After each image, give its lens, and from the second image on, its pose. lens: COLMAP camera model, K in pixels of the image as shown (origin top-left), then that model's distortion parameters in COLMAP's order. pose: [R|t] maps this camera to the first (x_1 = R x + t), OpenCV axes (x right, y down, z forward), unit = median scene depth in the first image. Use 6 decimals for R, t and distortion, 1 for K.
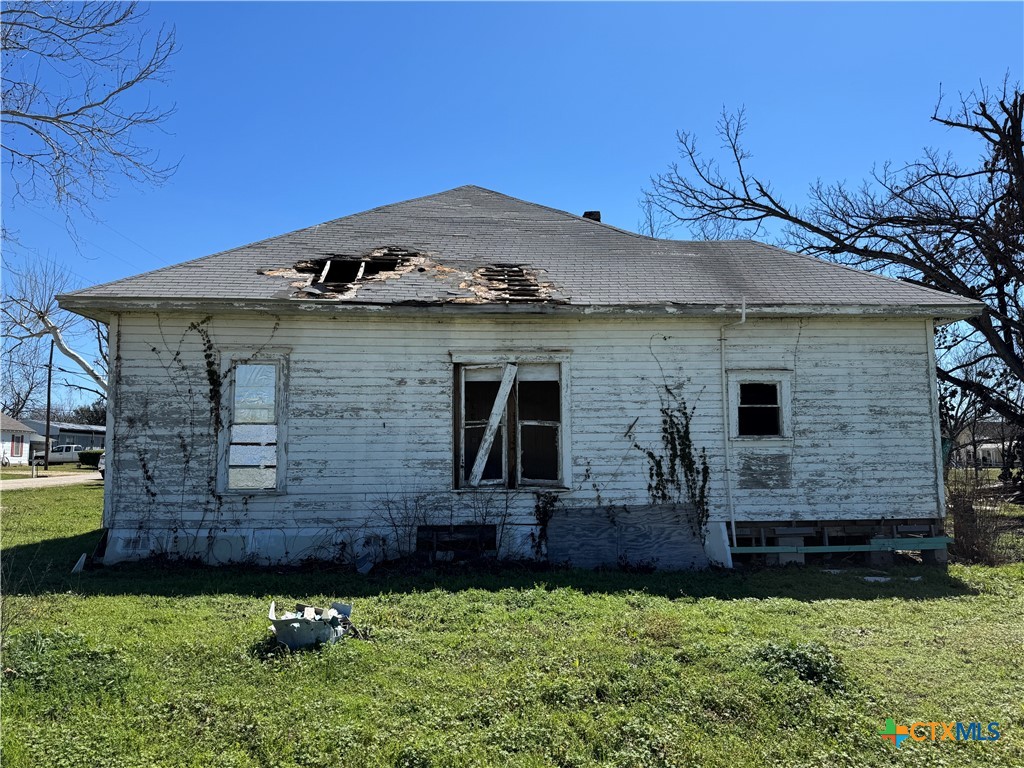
lens RADIAL K [[742.9, 0, 519.3], [0, 742.9, 382.0], [0, 0, 1]] dist [0.099978, -0.080315]
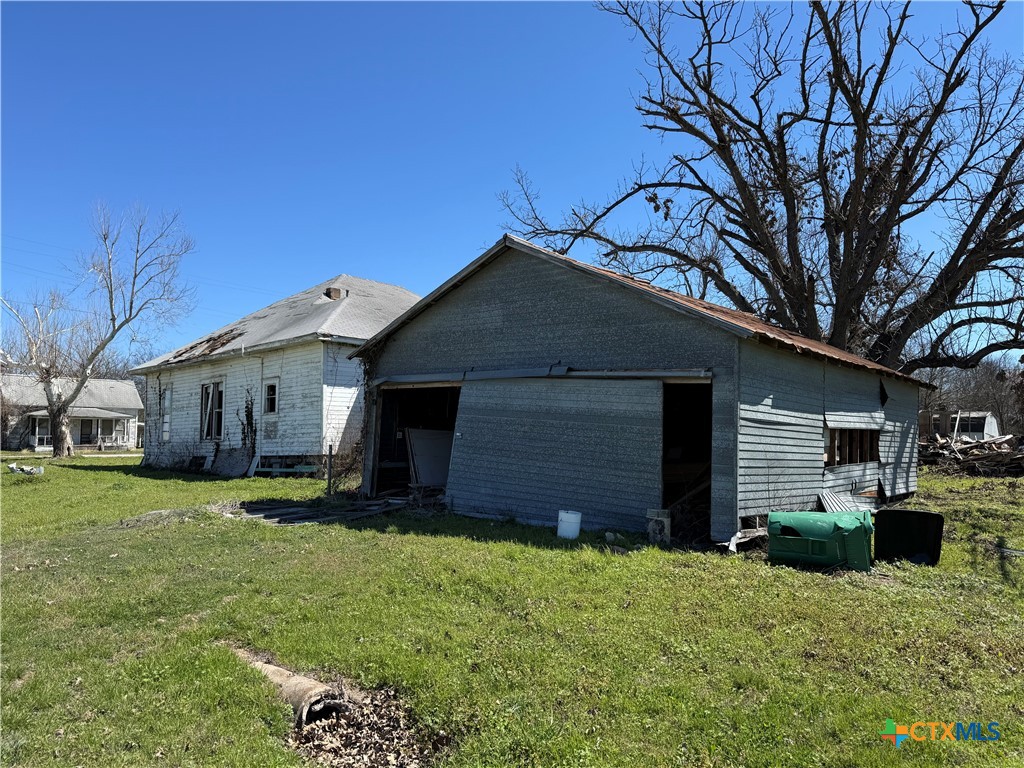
lens RADIAL K [[742.9, 0, 517.1], [0, 742.9, 393.9], [0, 0, 1]] dist [0.099978, -0.080315]
pose [[0.664450, -0.052210, -0.745507, 2.229919], [0.071561, 0.997418, -0.006072, 0.083616], [0.743899, -0.049314, 0.666470, 0.190063]]
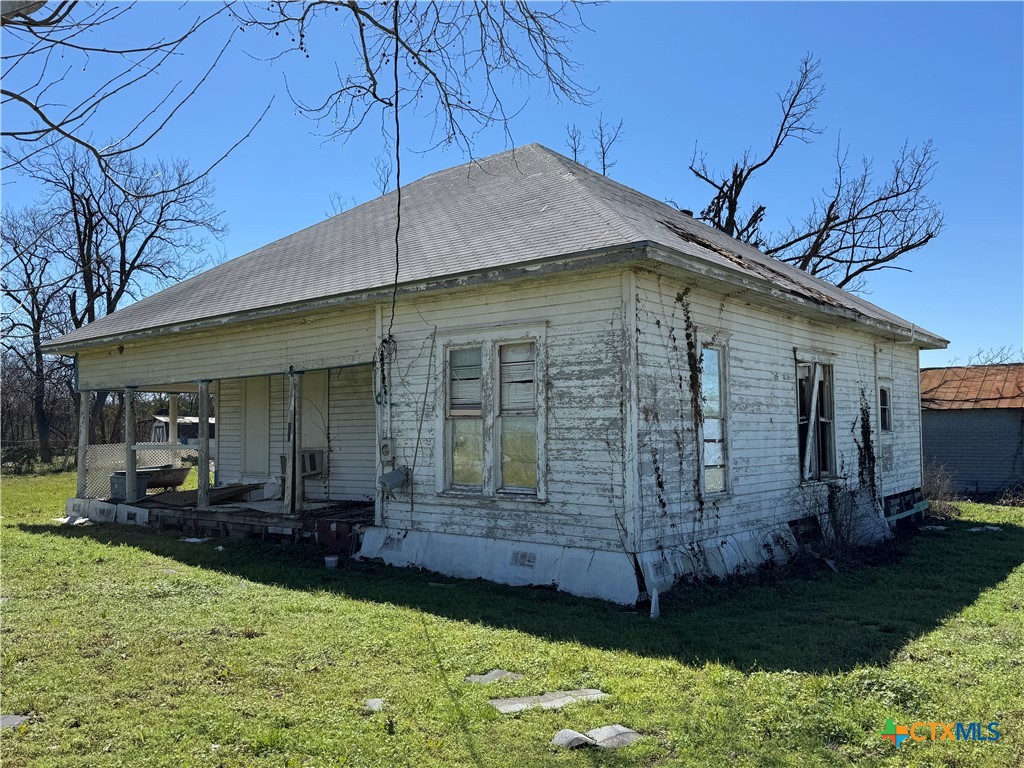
lens RADIAL K [[819.2, 0, 505.1], [0, 819.2, 377.2], [0, 0, 1]] dist [0.091433, -0.076008]
pose [[0.690507, 0.045378, 0.721901, -1.173895], [-0.068232, 0.997666, 0.002552, 0.022170], [-0.720101, -0.051019, 0.691991, 0.499116]]
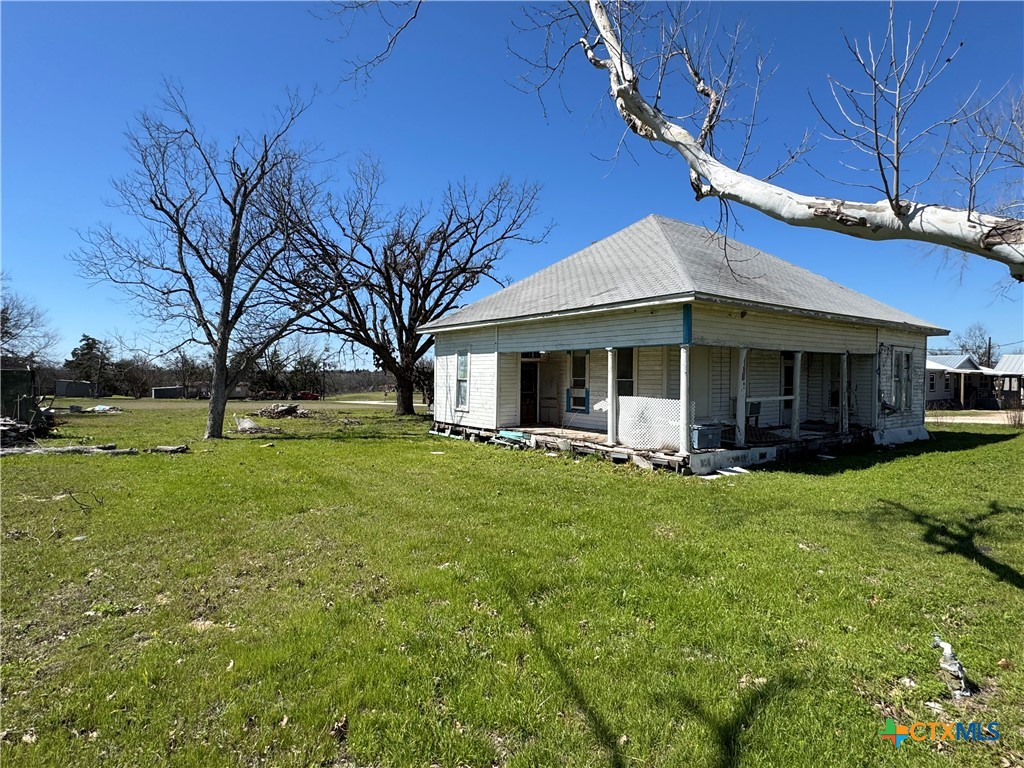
lens RADIAL K [[542.1, 0, 511.9], [0, 542.1, 388.1], [0, 0, 1]] dist [-0.004161, 0.003347]
pose [[-0.527895, -0.014965, 0.849178, -1.257468], [-0.088465, 0.995375, -0.037453, 0.246097], [-0.844690, -0.094894, -0.526777, 2.893110]]
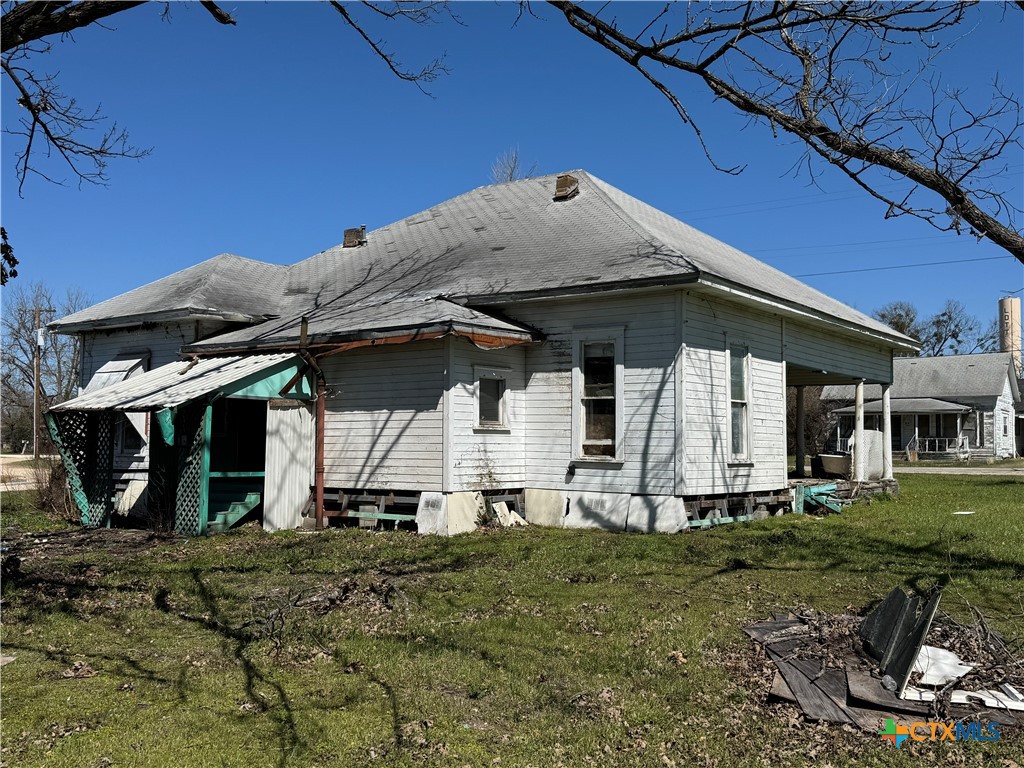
lens RADIAL K [[972.4, 0, 511.3], [0, 972.4, 387.8], [0, 0, 1]] dist [0.067541, 0.000000]
pose [[-0.657339, -0.041501, -0.752451, 1.448146], [0.081869, 0.988640, -0.126049, 0.307570], [0.749135, -0.144459, -0.646474, 2.870098]]
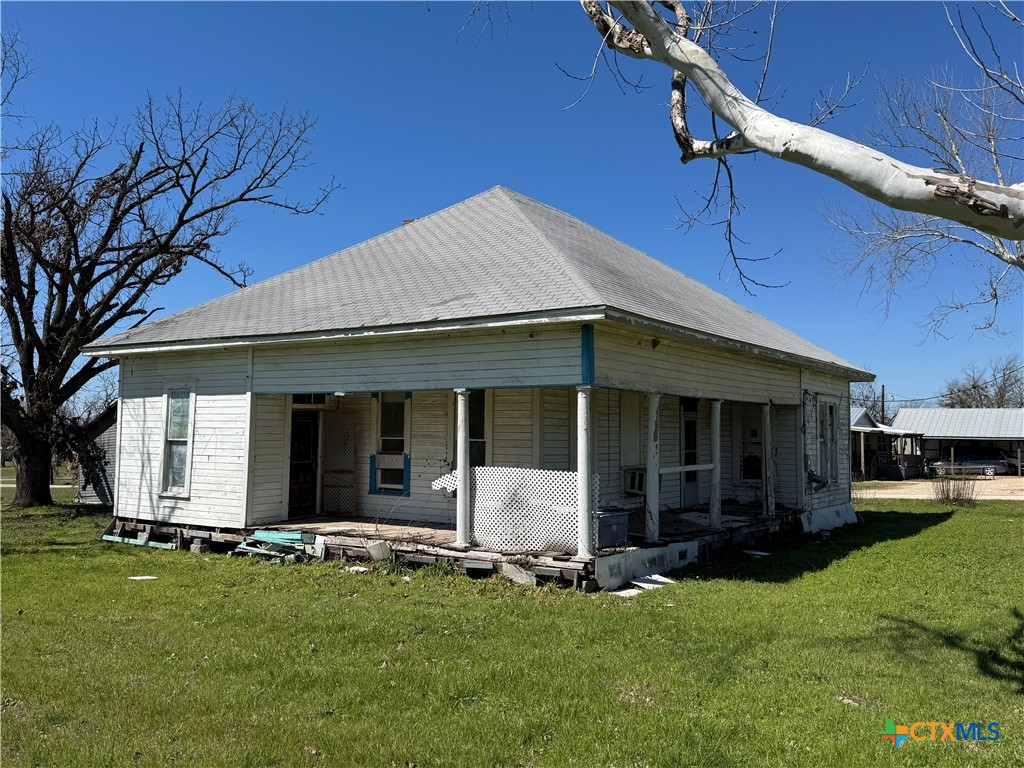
lens RADIAL K [[855.0, 0, 519.1], [0, 855.0, 388.2], [0, 0, 1]] dist [0.101862, -0.140757]
pose [[-0.781561, 0.034826, 0.622856, -1.155066], [-0.066316, 0.988145, -0.138464, 0.249191], [-0.620294, -0.149523, -0.769985, 2.937089]]
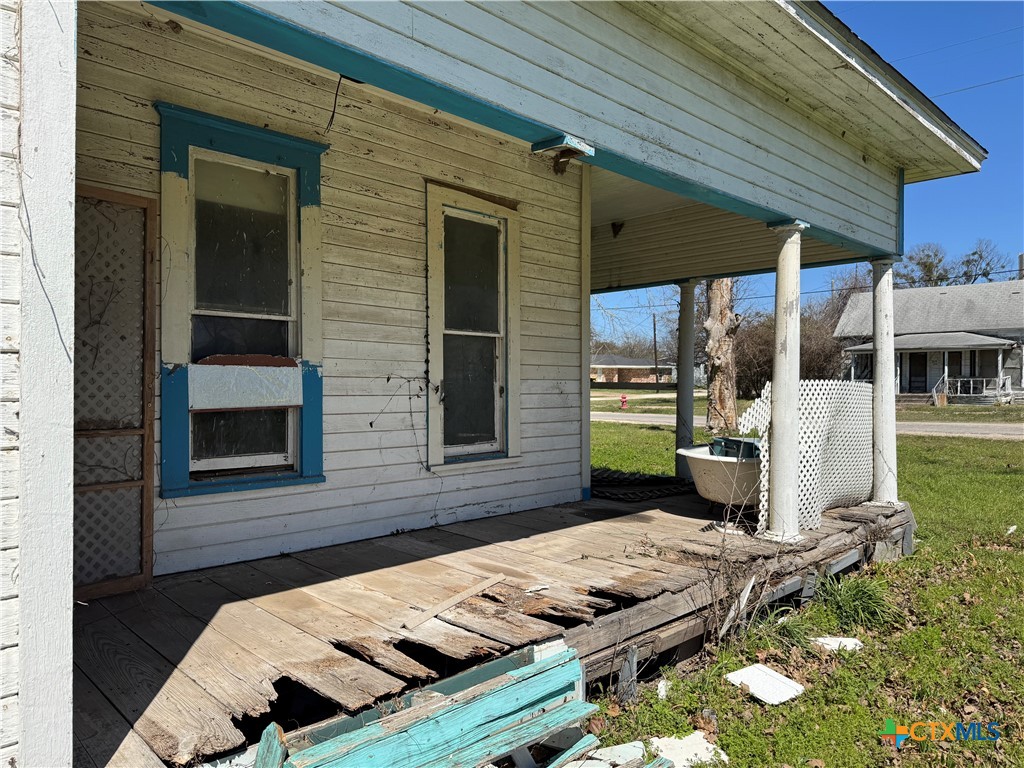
lens RADIAL K [[720.4, 0, 508.9], [0, 720.4, 380.6], [0, 0, 1]] dist [0.029575, -0.013589]
pose [[-0.760030, 0.006271, -0.649857, -0.000845], [0.078436, 0.993529, -0.082147, 0.227558], [0.645137, -0.113407, -0.755604, 2.367570]]
